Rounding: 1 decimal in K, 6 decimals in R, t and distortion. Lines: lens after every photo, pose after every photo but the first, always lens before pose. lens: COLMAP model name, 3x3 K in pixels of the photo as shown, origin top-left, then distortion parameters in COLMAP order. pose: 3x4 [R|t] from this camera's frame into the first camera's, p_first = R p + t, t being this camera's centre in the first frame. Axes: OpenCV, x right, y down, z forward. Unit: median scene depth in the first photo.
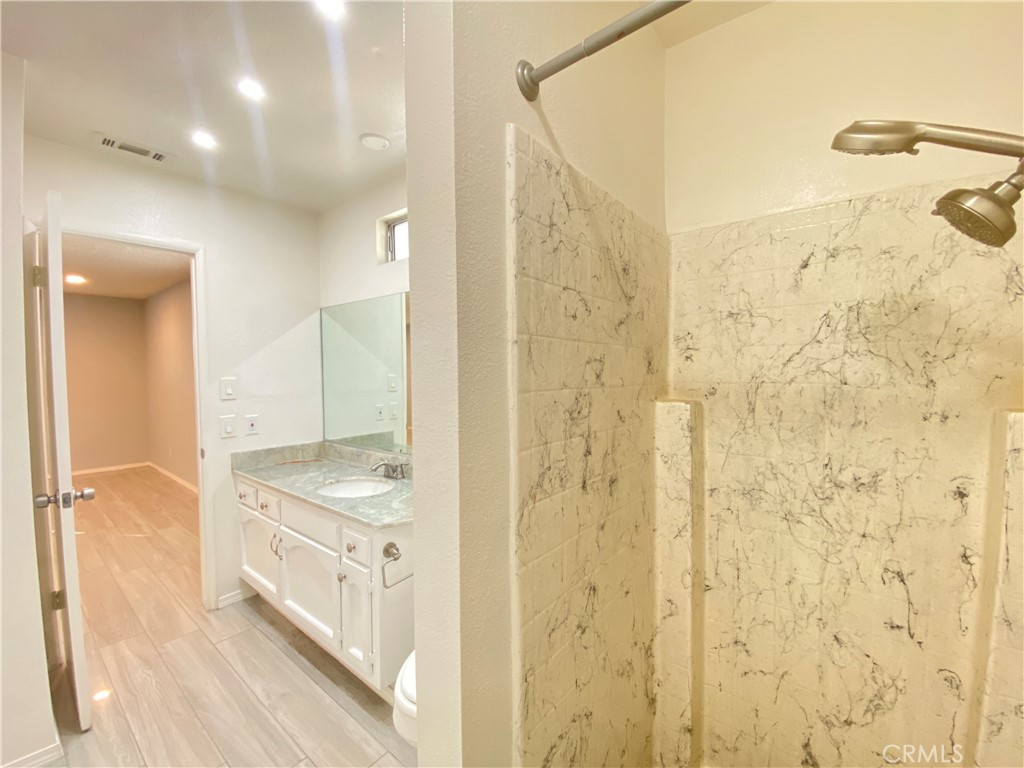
lens RADIAL K [[413.5, 0, 510.9], [0, 413.5, 386.1], [0, 0, 1]] dist [0.024191, -0.021534]
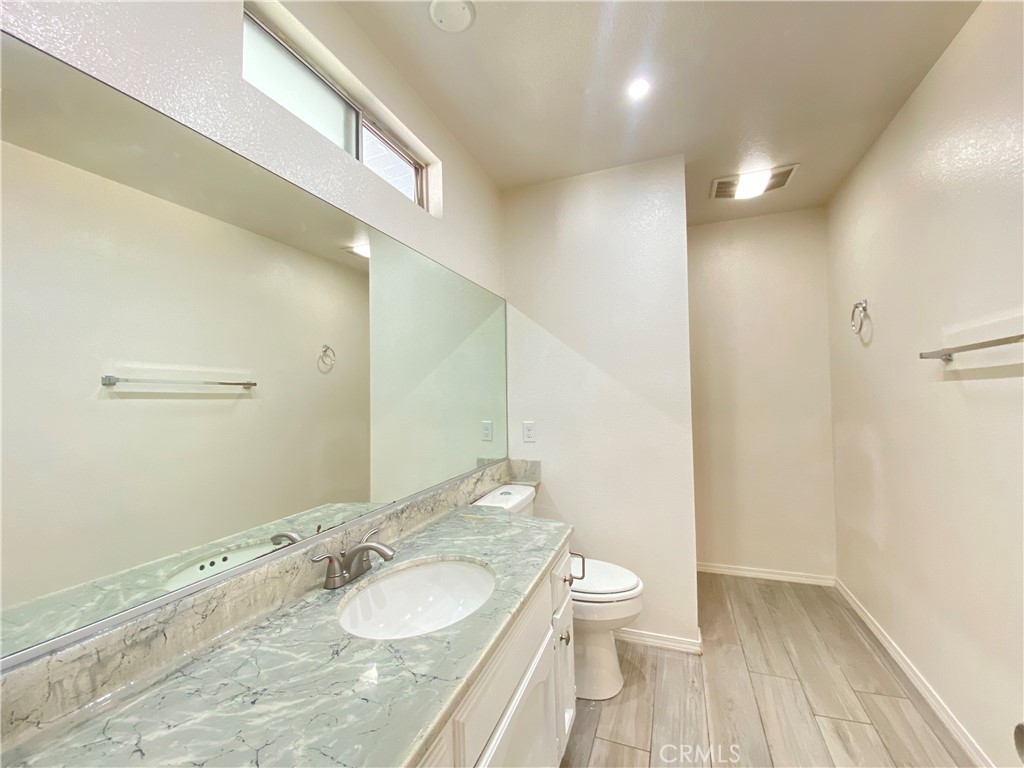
lens RADIAL K [[413.5, 0, 510.9], [0, 413.5, 386.1], [0, 0, 1]] dist [0.024191, -0.021534]
pose [[-0.288656, 0.032076, 0.956896, -1.065140], [0.072870, 0.997276, -0.011447, 0.015909], [-0.954656, 0.066425, -0.290207, 1.234282]]
